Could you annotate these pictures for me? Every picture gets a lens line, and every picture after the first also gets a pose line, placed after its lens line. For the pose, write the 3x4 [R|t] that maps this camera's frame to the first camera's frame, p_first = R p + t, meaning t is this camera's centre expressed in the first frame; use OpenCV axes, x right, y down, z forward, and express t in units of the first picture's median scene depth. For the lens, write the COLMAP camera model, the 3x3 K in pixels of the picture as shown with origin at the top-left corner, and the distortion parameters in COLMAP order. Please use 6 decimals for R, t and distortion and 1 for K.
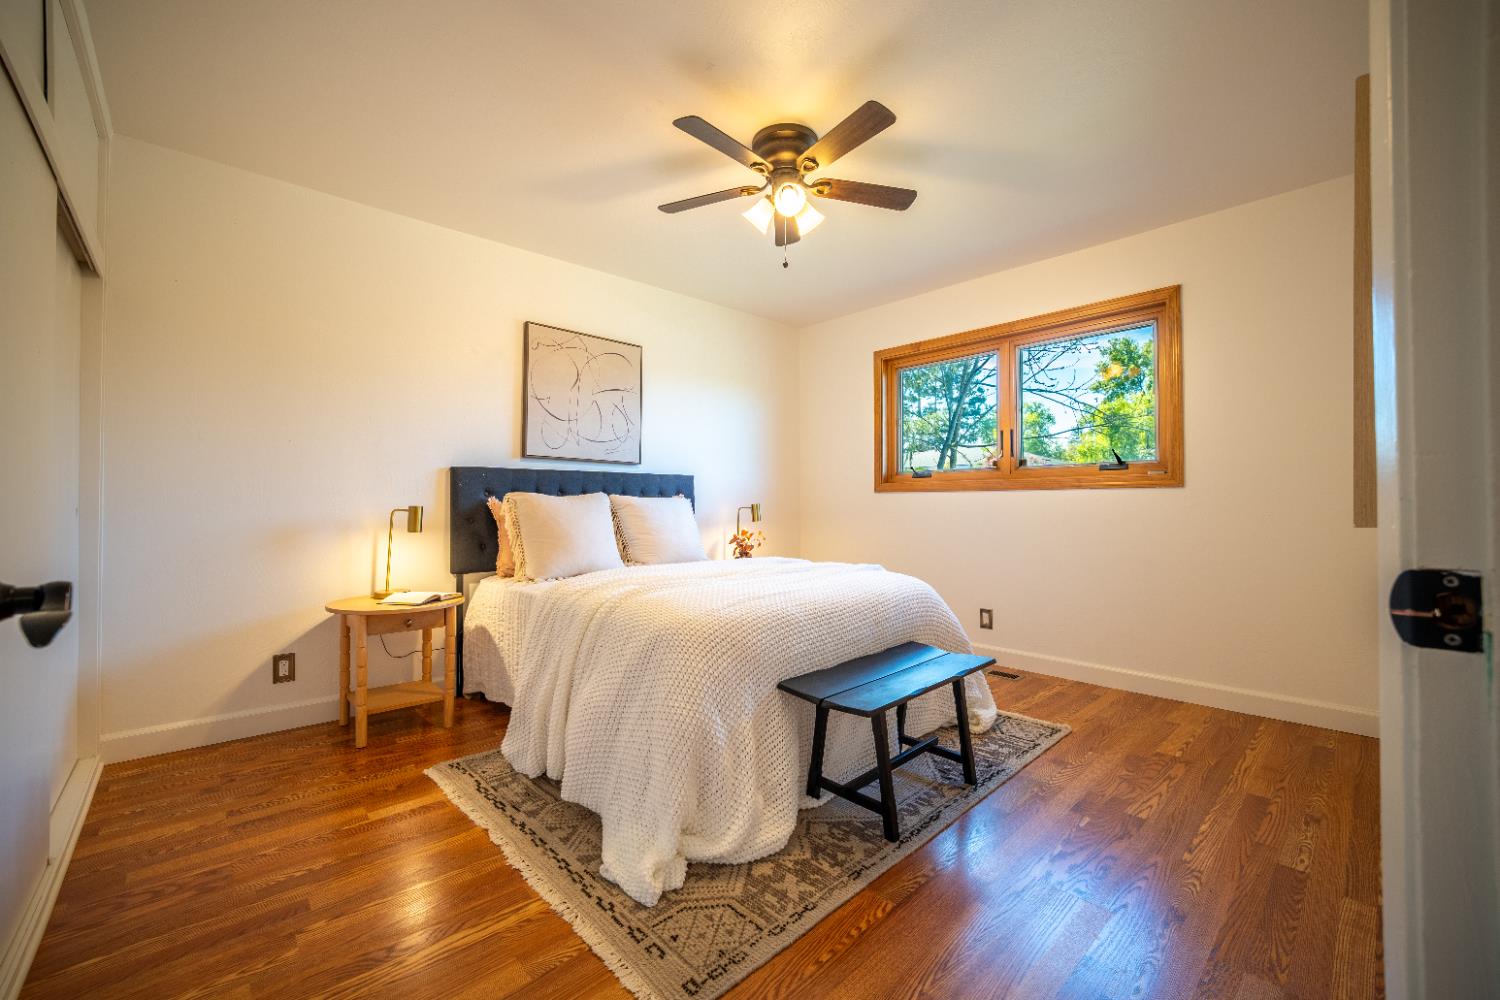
lens RADIAL K [[606.9, 0, 744.6], [0, 606.9, 496.6], [0, 0, 1]] dist [-0.024823, 0.006251]
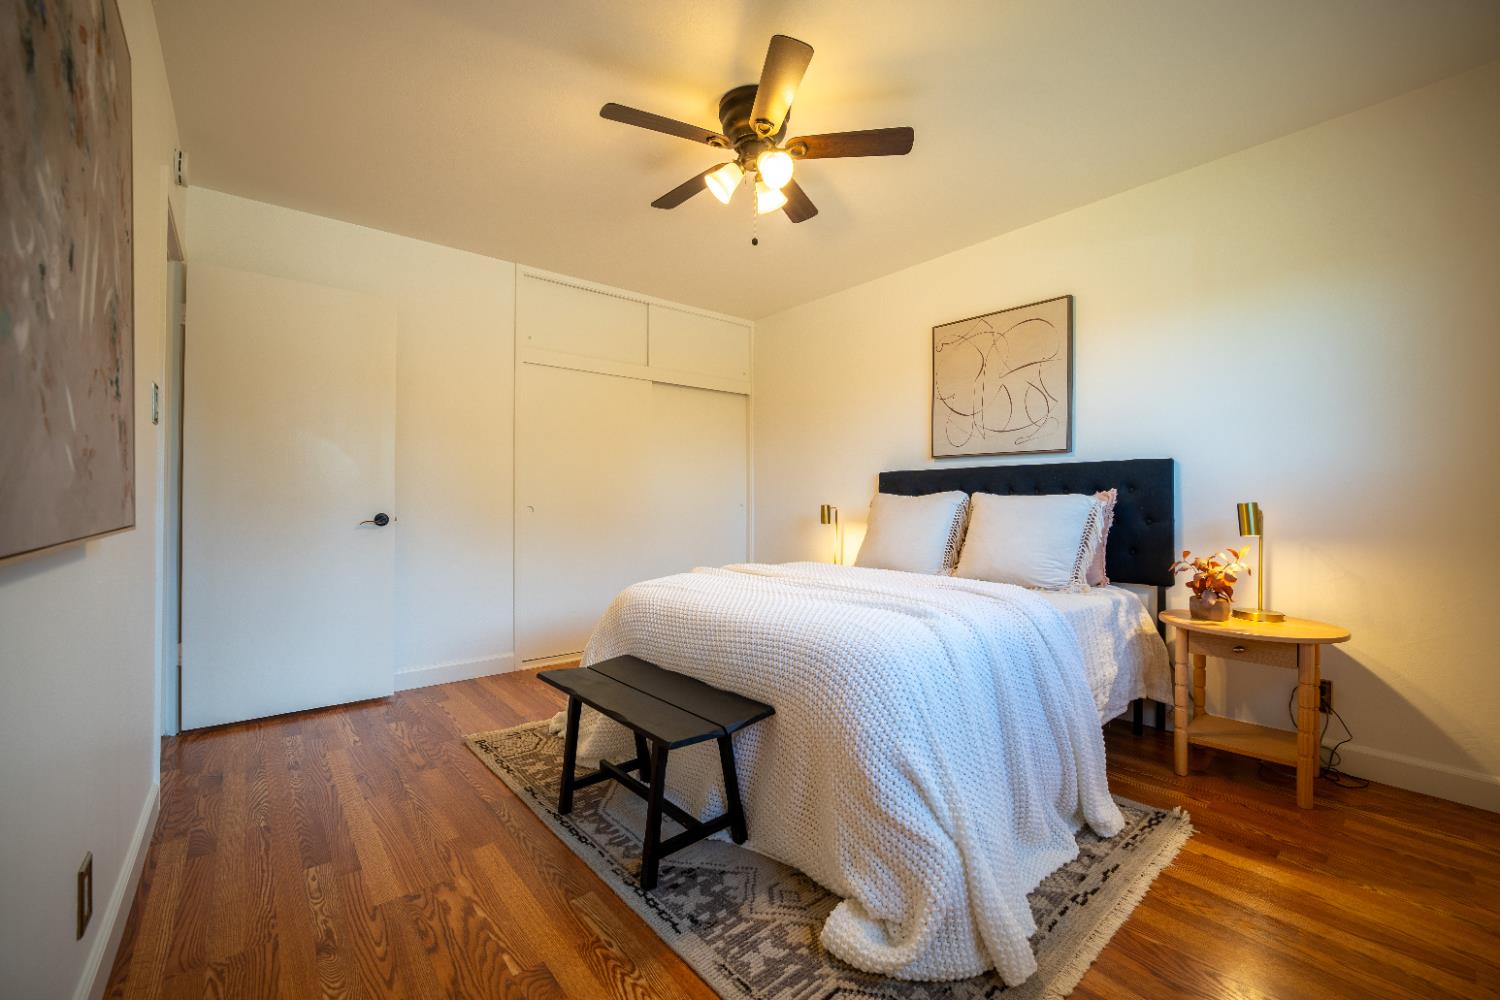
lens RADIAL K [[606.9, 0, 744.6], [0, 606.9, 496.6], [0, 0, 1]] dist [-0.024823, 0.006251]
pose [[-0.051227, -0.007061, -0.998662, 0.850401], [0.010924, 0.999911, -0.007630, 0.006876], [0.998627, -0.011300, -0.051145, 0.894113]]
